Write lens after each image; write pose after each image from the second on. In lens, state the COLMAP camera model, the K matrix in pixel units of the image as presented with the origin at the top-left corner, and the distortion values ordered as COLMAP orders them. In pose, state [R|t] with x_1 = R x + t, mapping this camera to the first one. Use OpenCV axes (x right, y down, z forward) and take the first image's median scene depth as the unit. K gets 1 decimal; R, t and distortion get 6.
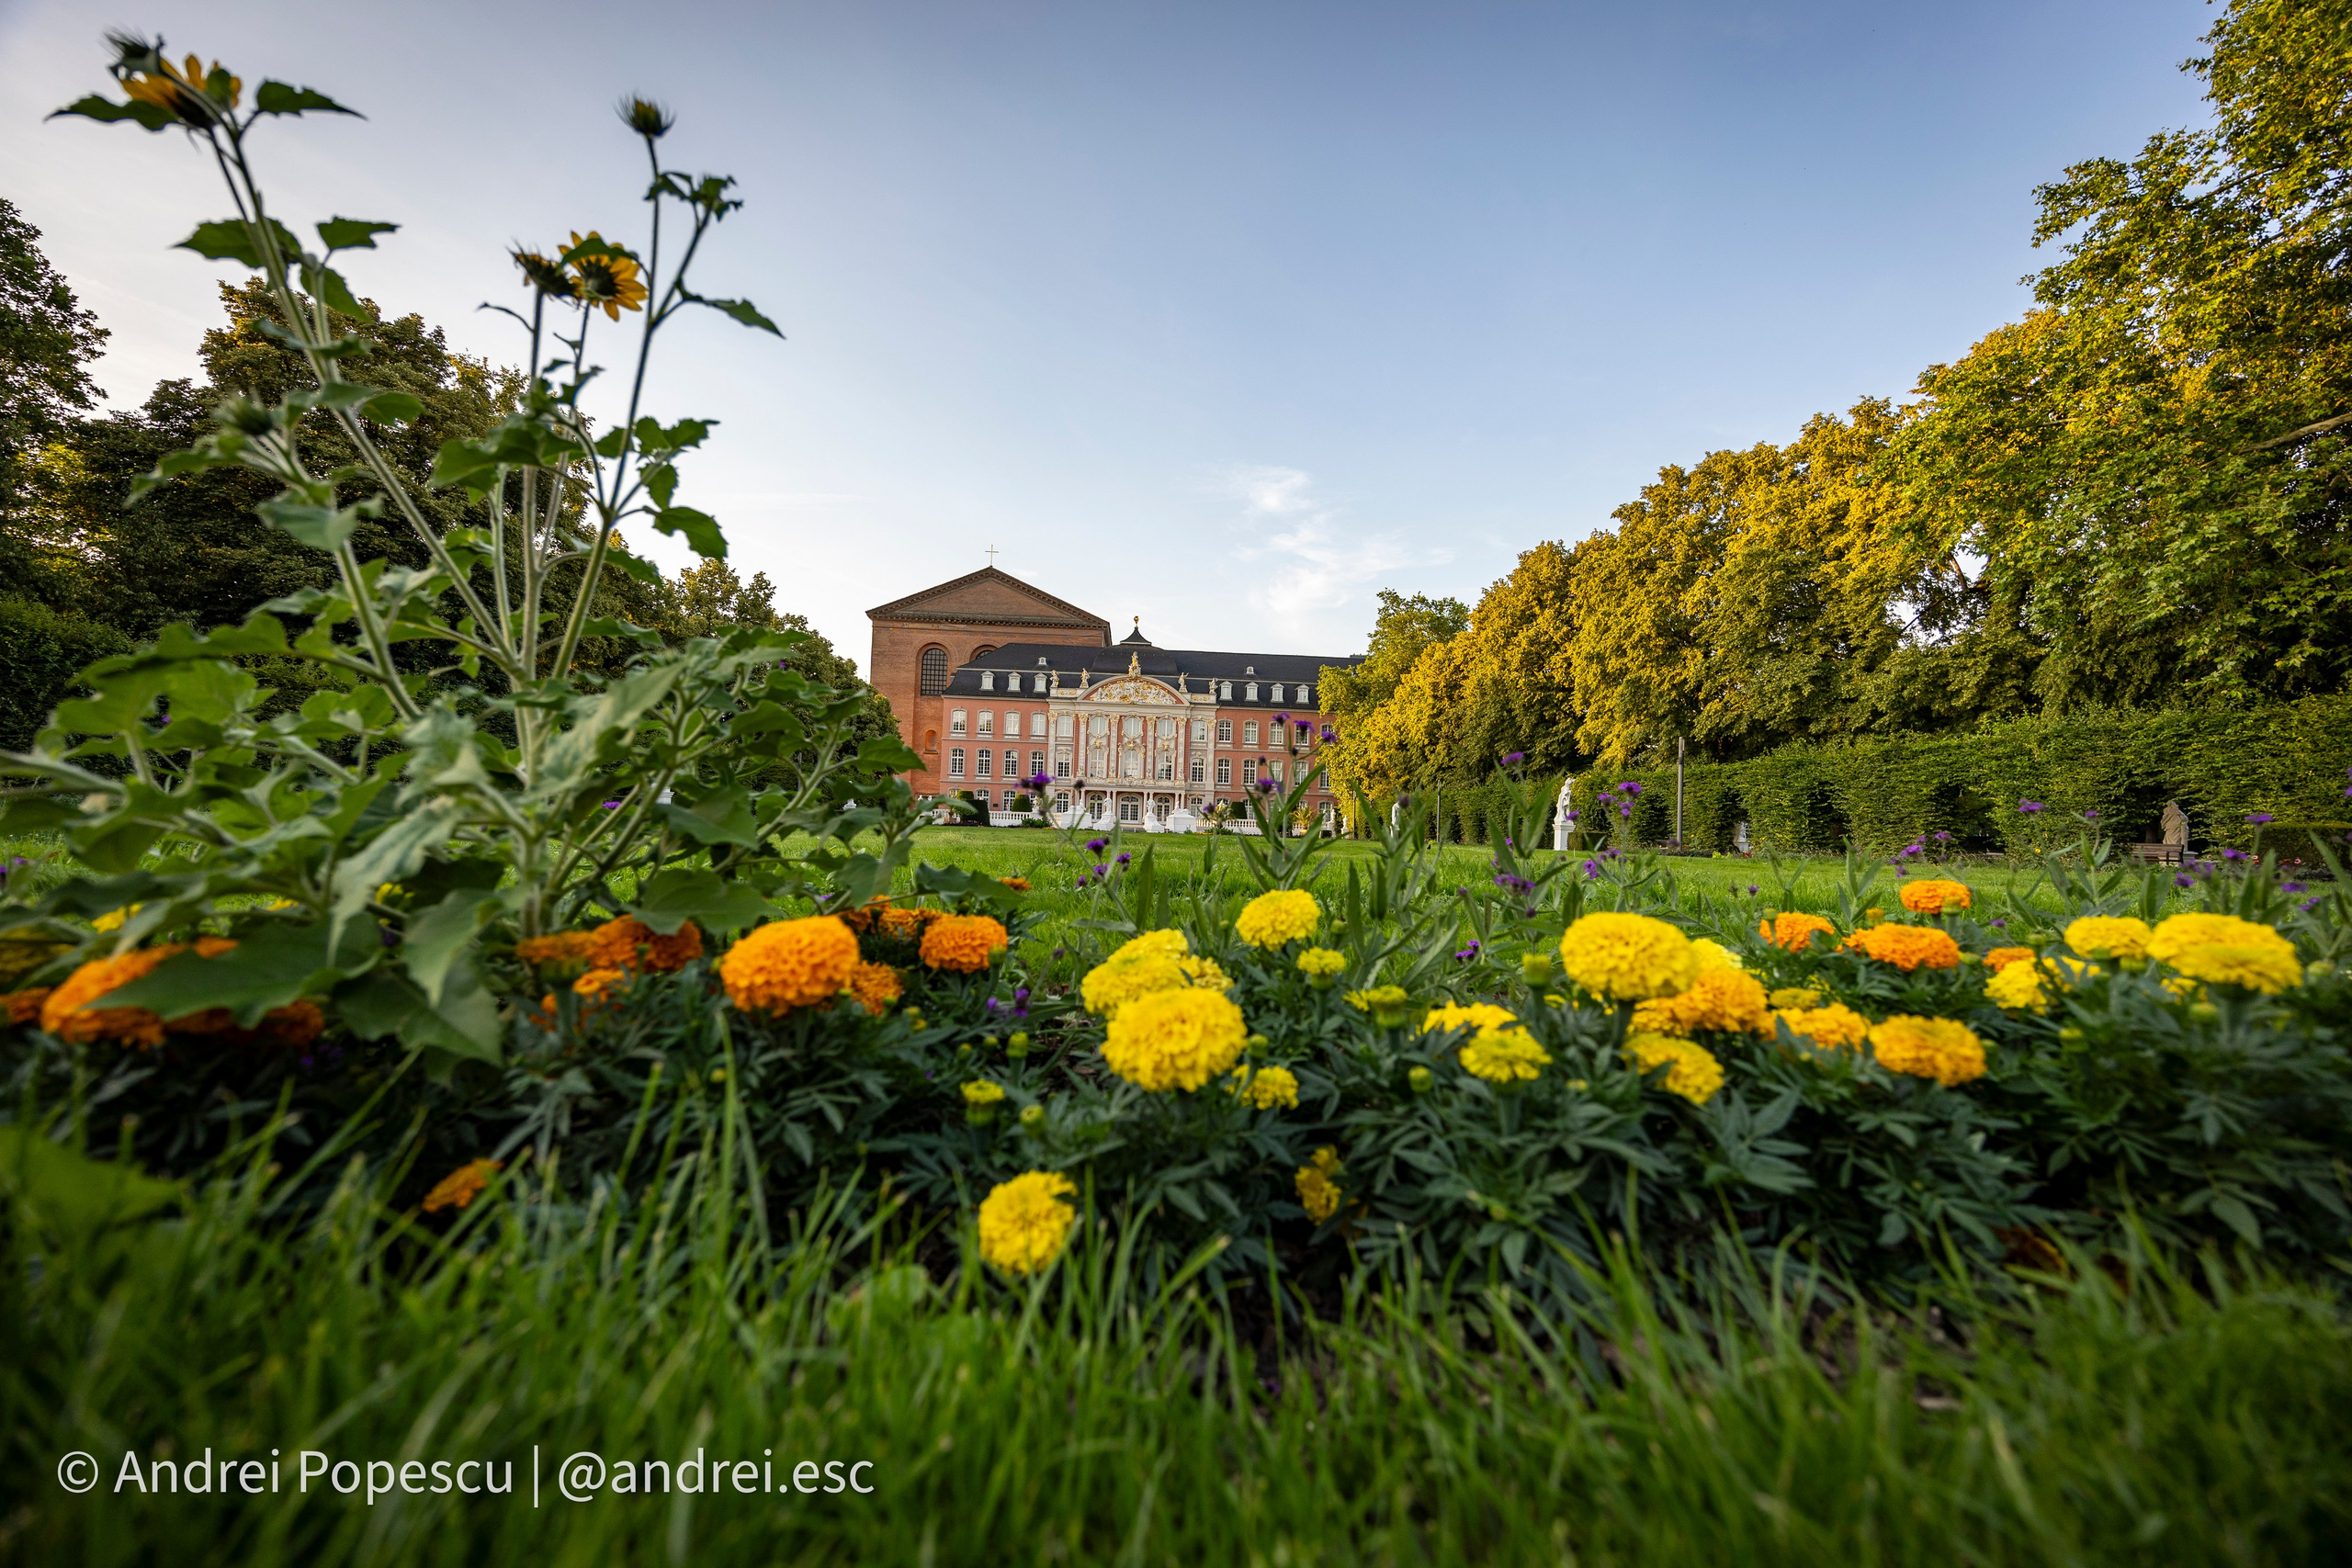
lens RADIAL K [[891.4, 0, 1175.5], [0, 891.4, 788.2], [0, 0, 1]] dist [-0.003020, -0.000070]
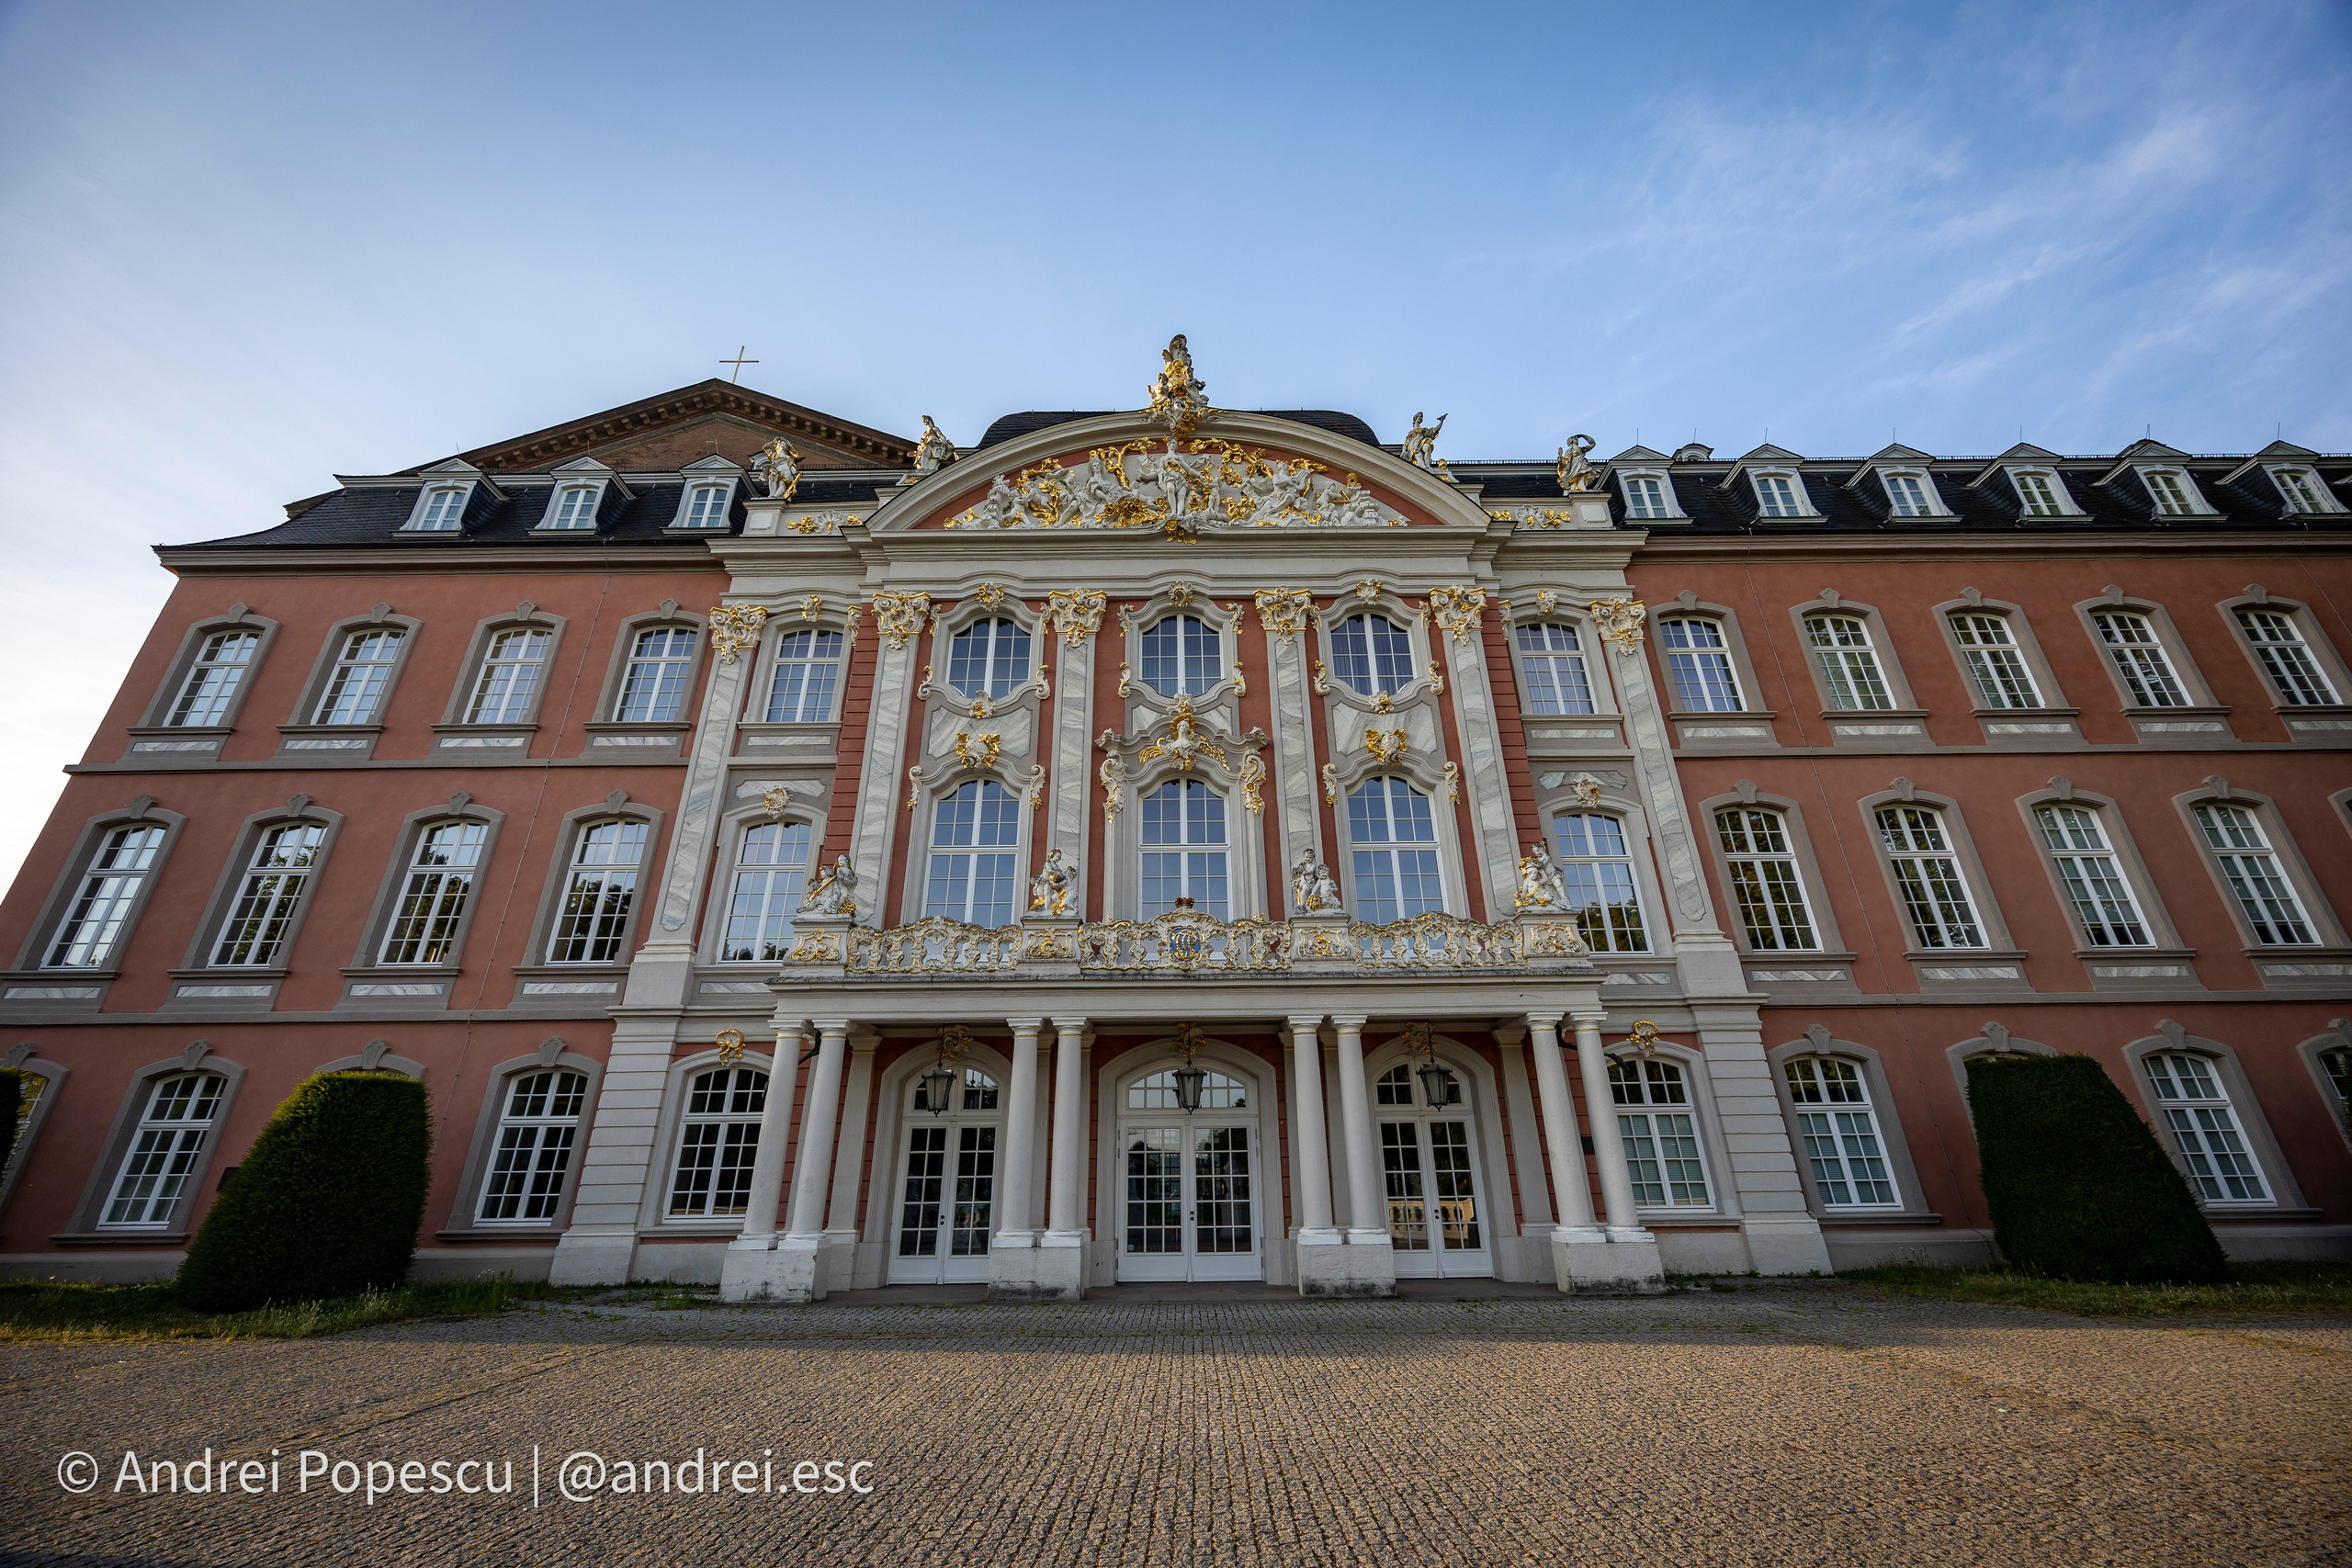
lens RADIAL K [[891.4, 0, 1175.5], [0, 891.4, 788.2], [0, 0, 1]] dist [-0.003020, -0.000070]
pose [[0.997523, -0.062840, -0.031590, -0.045491], [0.046333, 0.925030, -0.377058, 0.021566], [0.052917, 0.374661, 0.925651, 0.847652]]
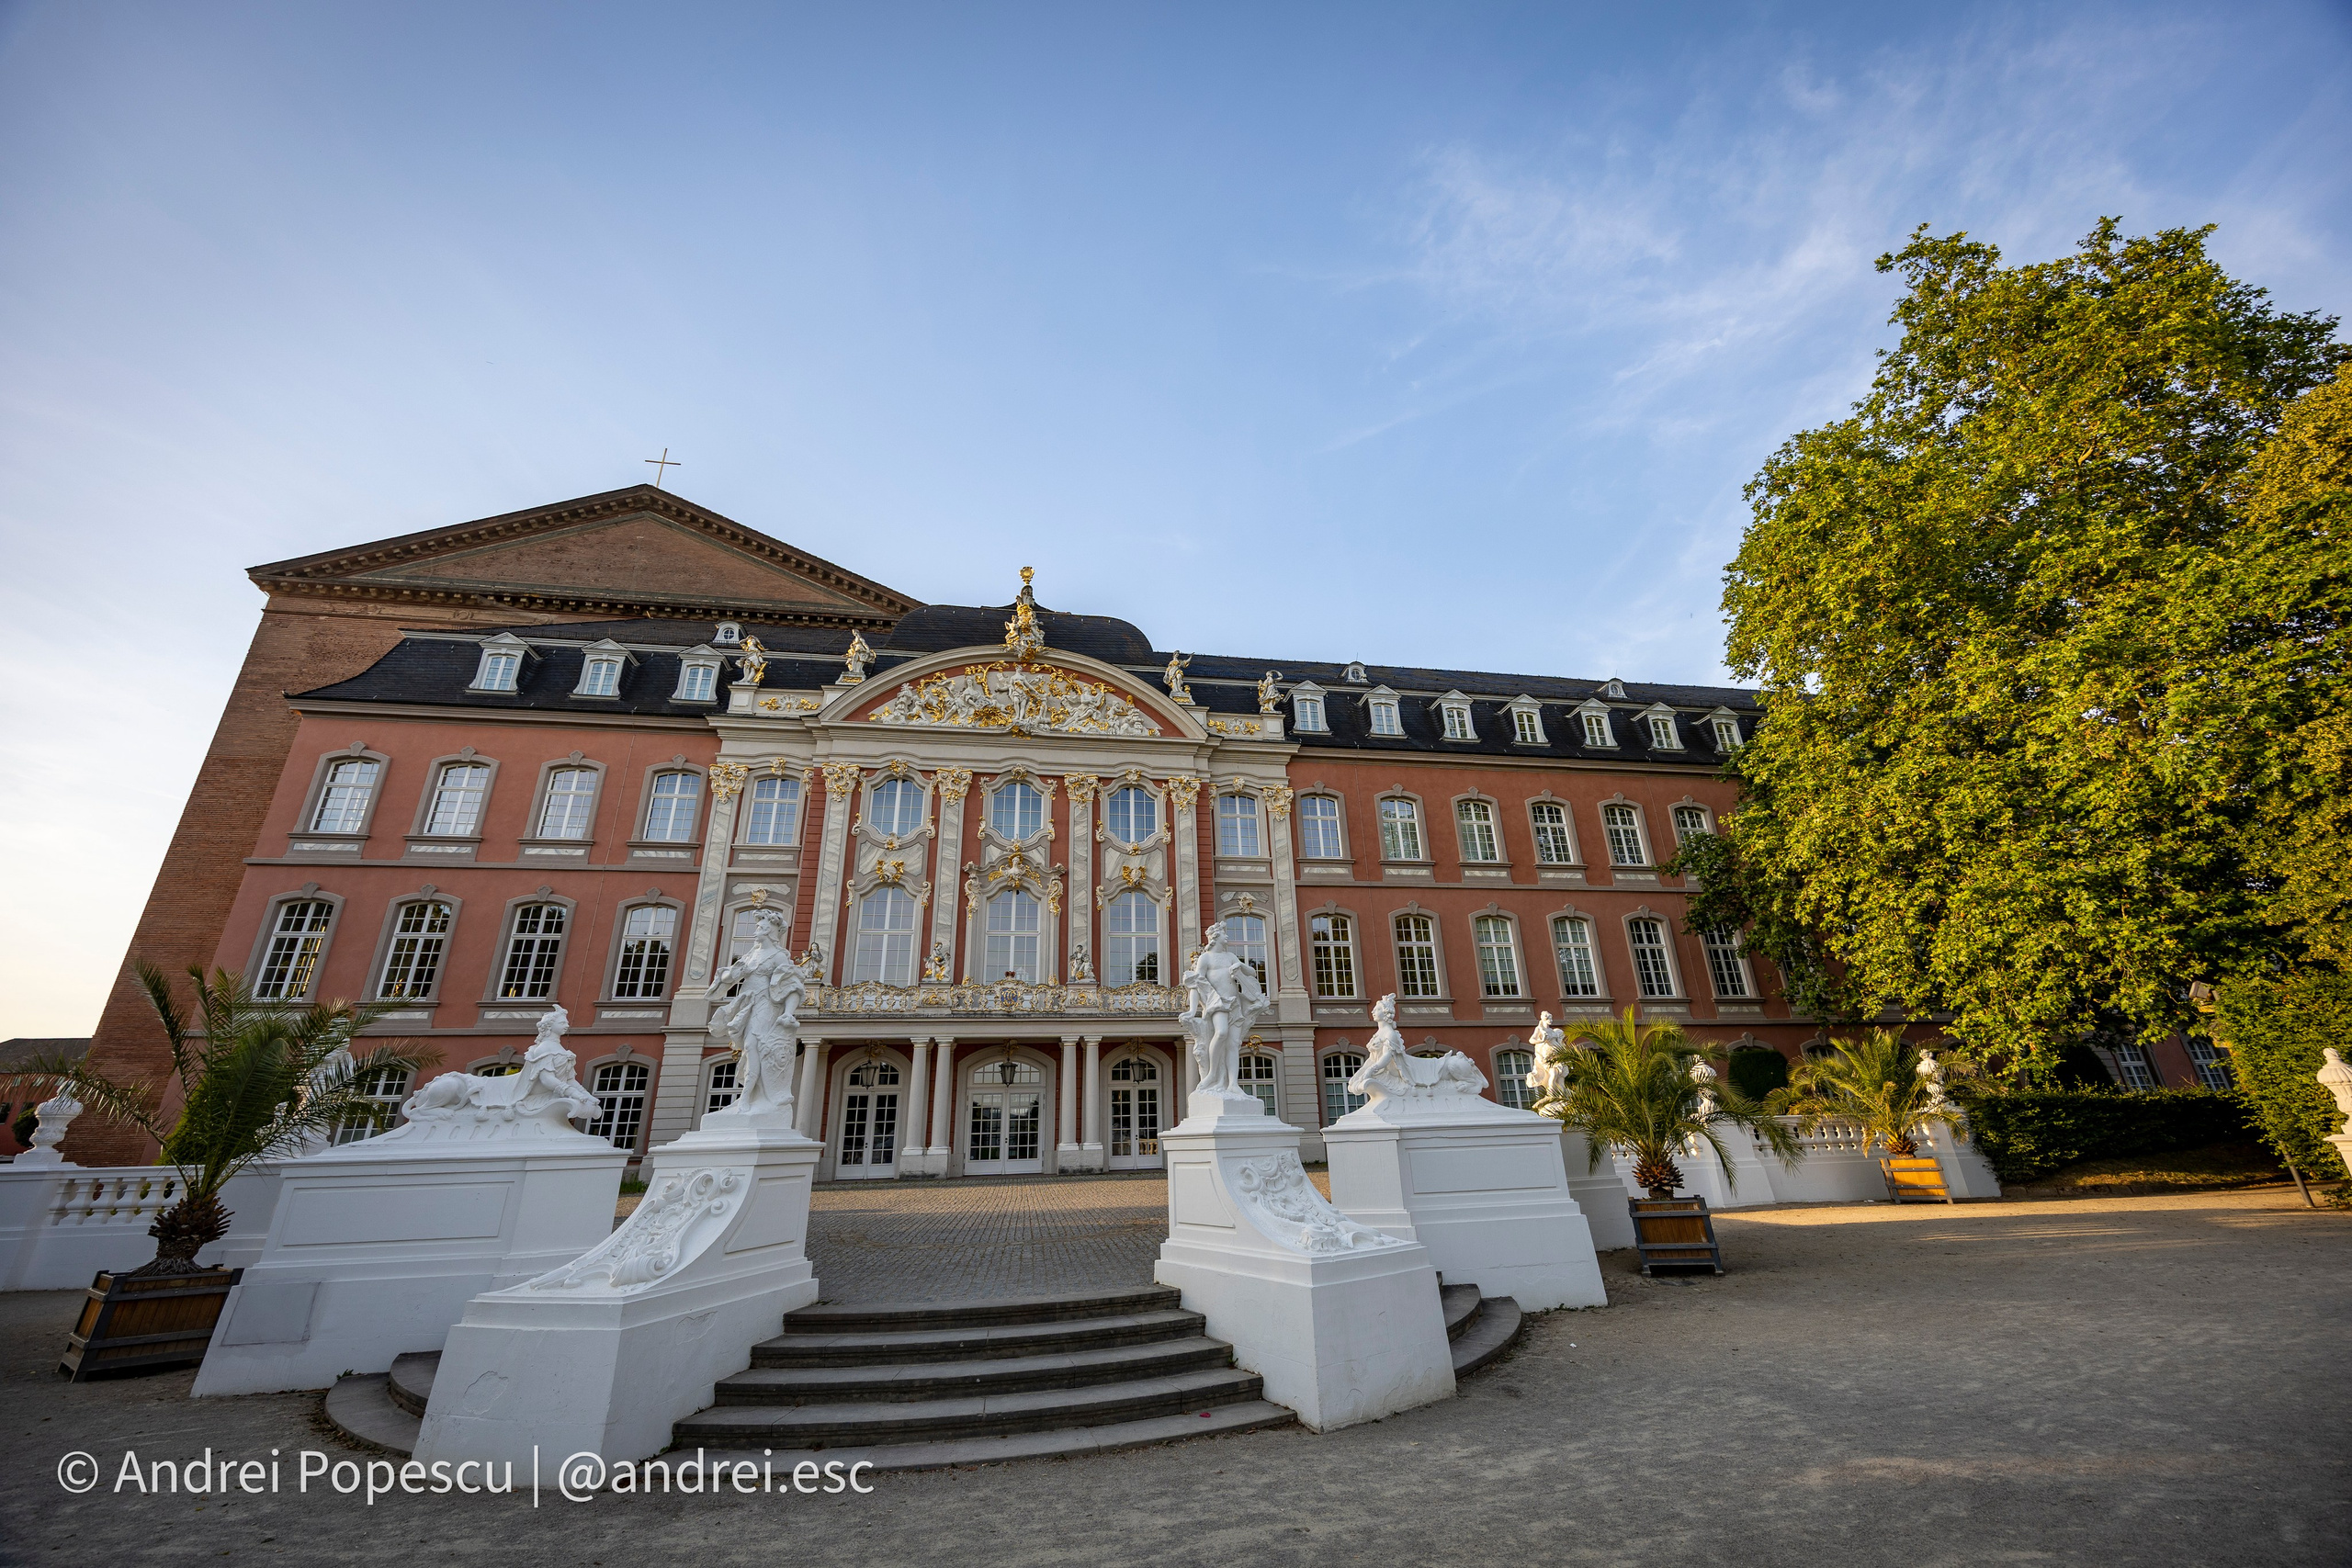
lens RADIAL K [[891.4, 0, 1175.5], [0, 891.4, 788.2], [0, 0, 1]] dist [-0.003020, -0.000070]
pose [[0.990686, -0.013776, 0.135470, -0.036509], [0.058011, 0.942769, -0.328363, 0.022338], [-0.123193, 0.333163, 0.934787, 0.720396]]
